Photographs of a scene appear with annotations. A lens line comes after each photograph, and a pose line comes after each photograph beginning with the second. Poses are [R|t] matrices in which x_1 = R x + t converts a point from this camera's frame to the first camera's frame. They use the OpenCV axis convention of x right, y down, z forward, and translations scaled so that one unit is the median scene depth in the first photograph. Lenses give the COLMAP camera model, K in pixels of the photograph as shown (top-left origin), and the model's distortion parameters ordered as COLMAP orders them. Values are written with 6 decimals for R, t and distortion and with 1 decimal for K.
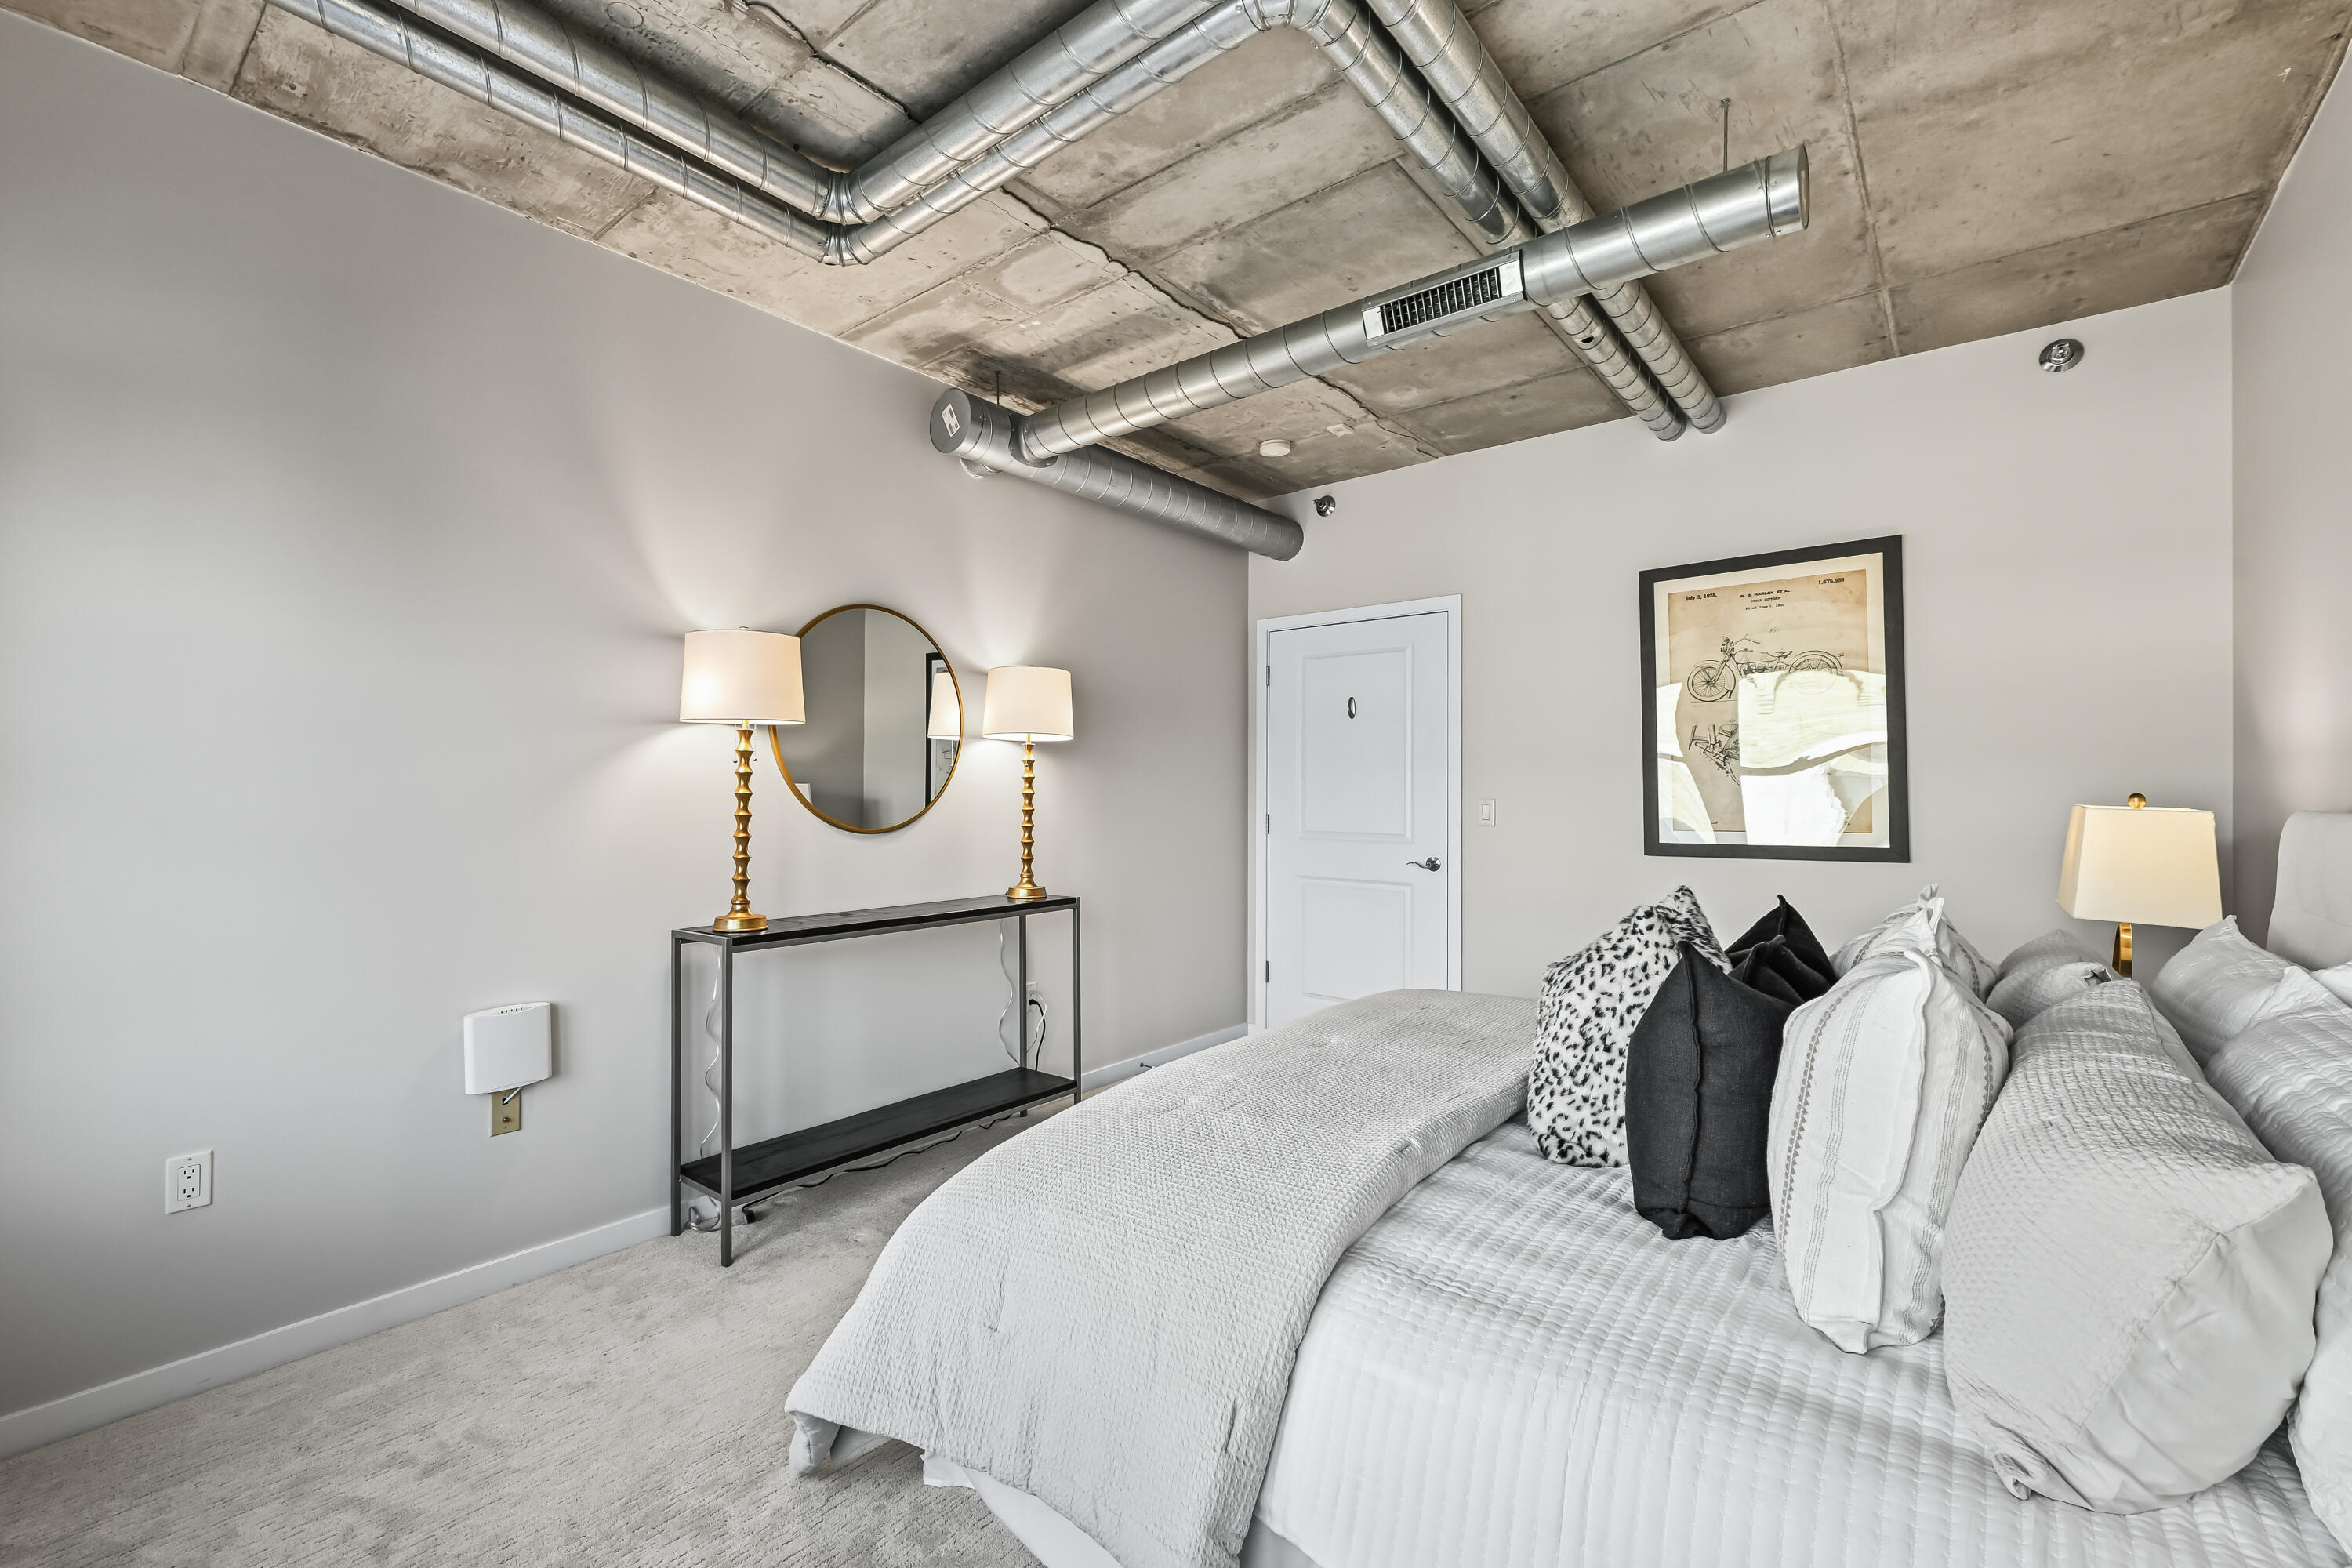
lens RADIAL K [[1001.1, 0, 1126.3], [0, 1001.1, 784.9], [0, 0, 1]] dist [-0.003827, -0.000332]
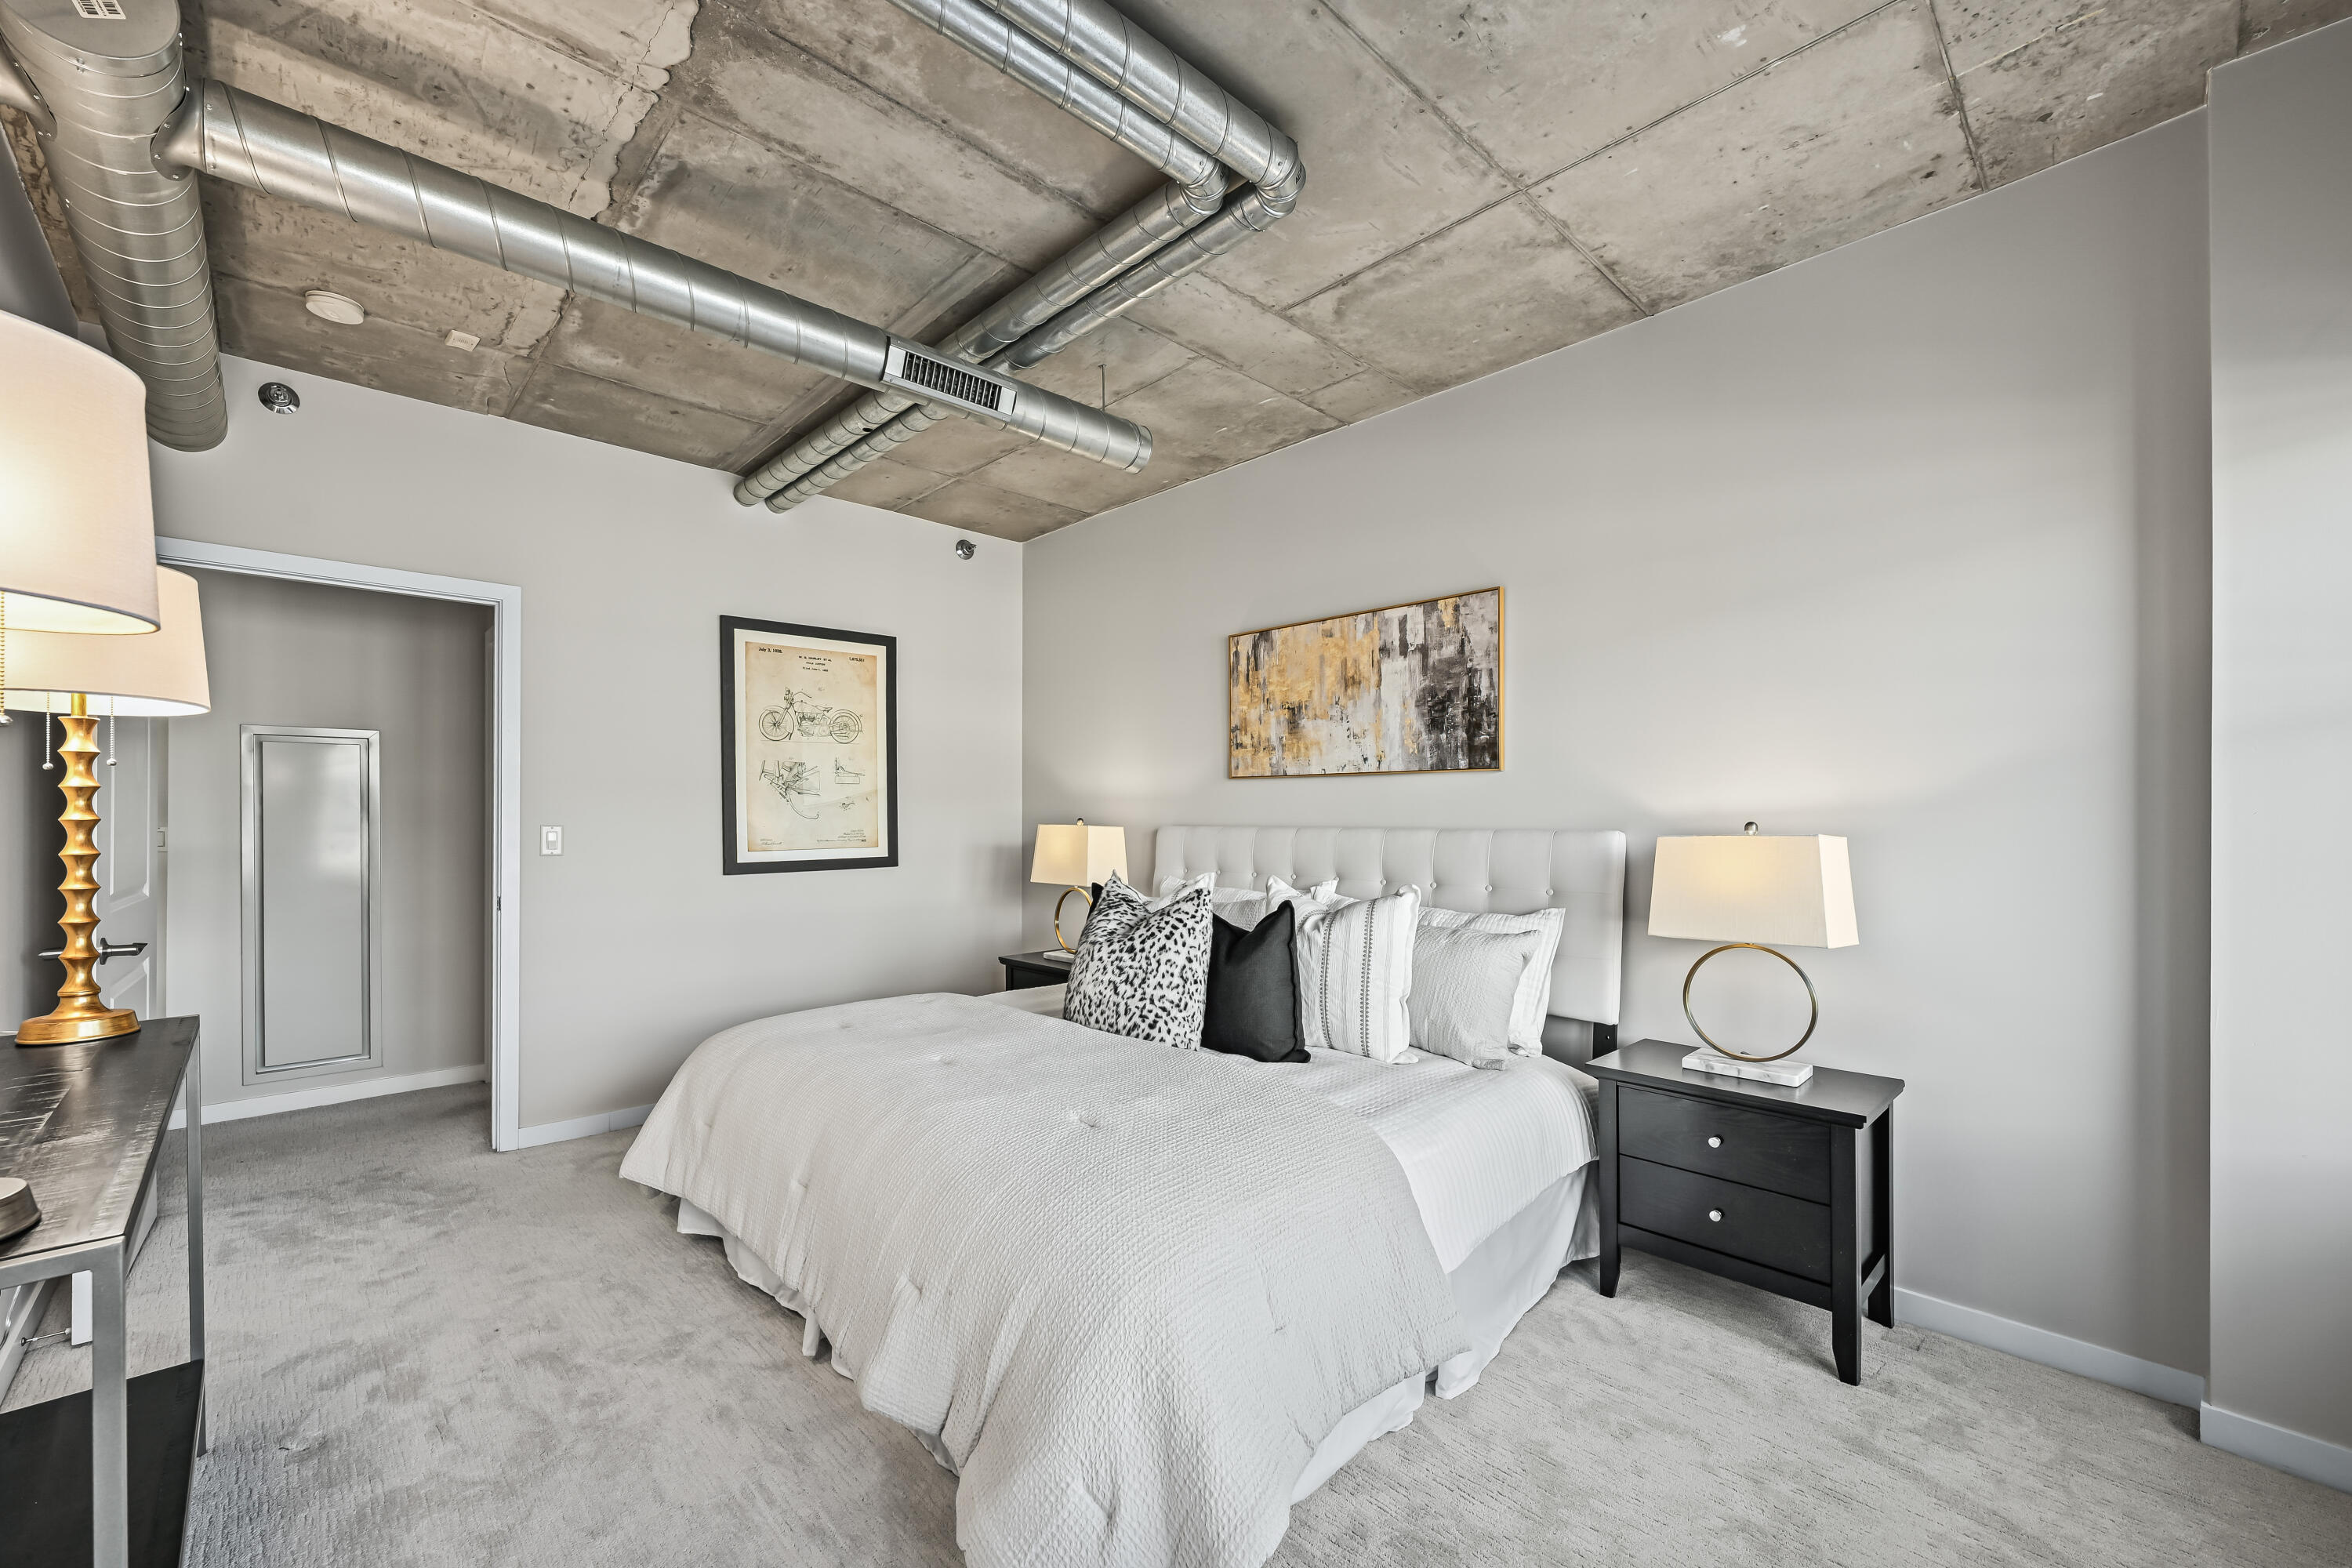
lens RADIAL K [[946.8, 0, 1154.1], [0, 946.8, 815.2], [0, 0, 1]] dist [-0.001896, 0.000004]
pose [[0.120876, 0.002190, 0.992665, -0.608327], [-0.006271, 0.999979, -0.001443, 0.004204], [-0.992648, -0.006051, 0.120888, 0.545224]]
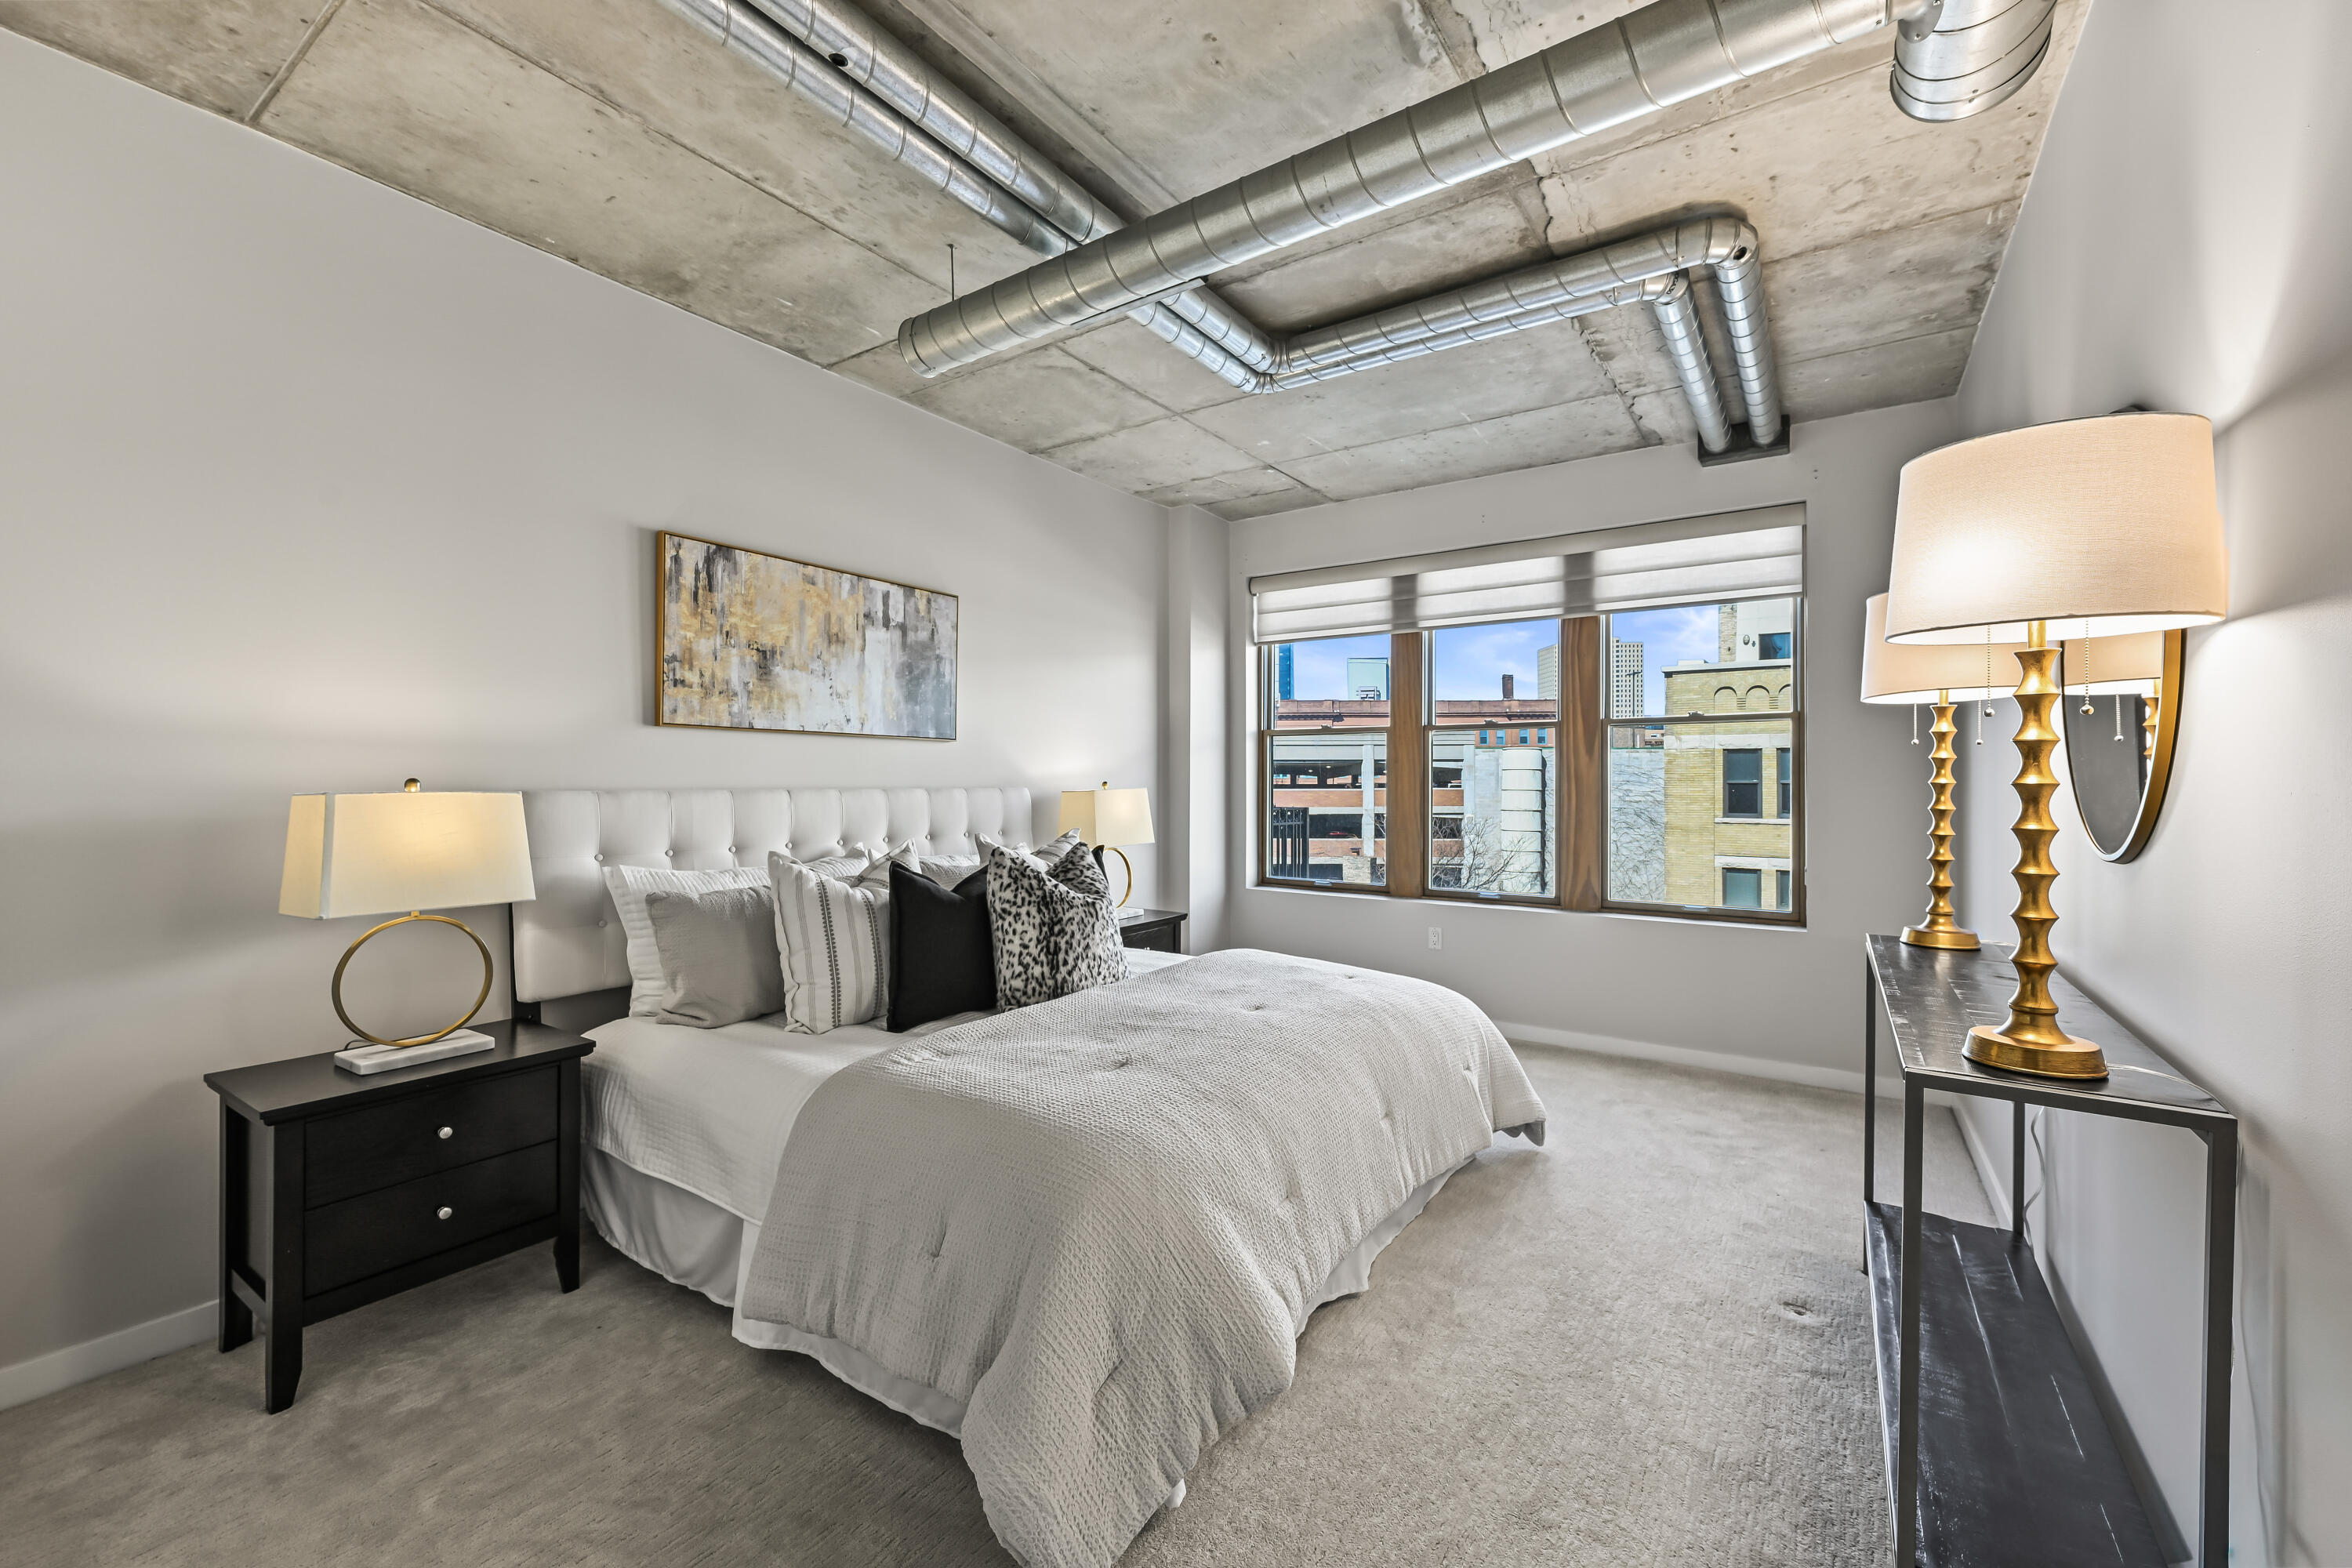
lens RADIAL K [[946.8, 0, 1175.8], [0, 946.8, 782.5], [0, 0, 1]] dist [-0.001896, 0.000004]
pose [[-0.995383, -0.001980, -0.095967, 0.314444], [-0.001600, 0.999991, -0.004035, 0.012832], [0.095974, -0.003863, -0.995376, 1.653508]]
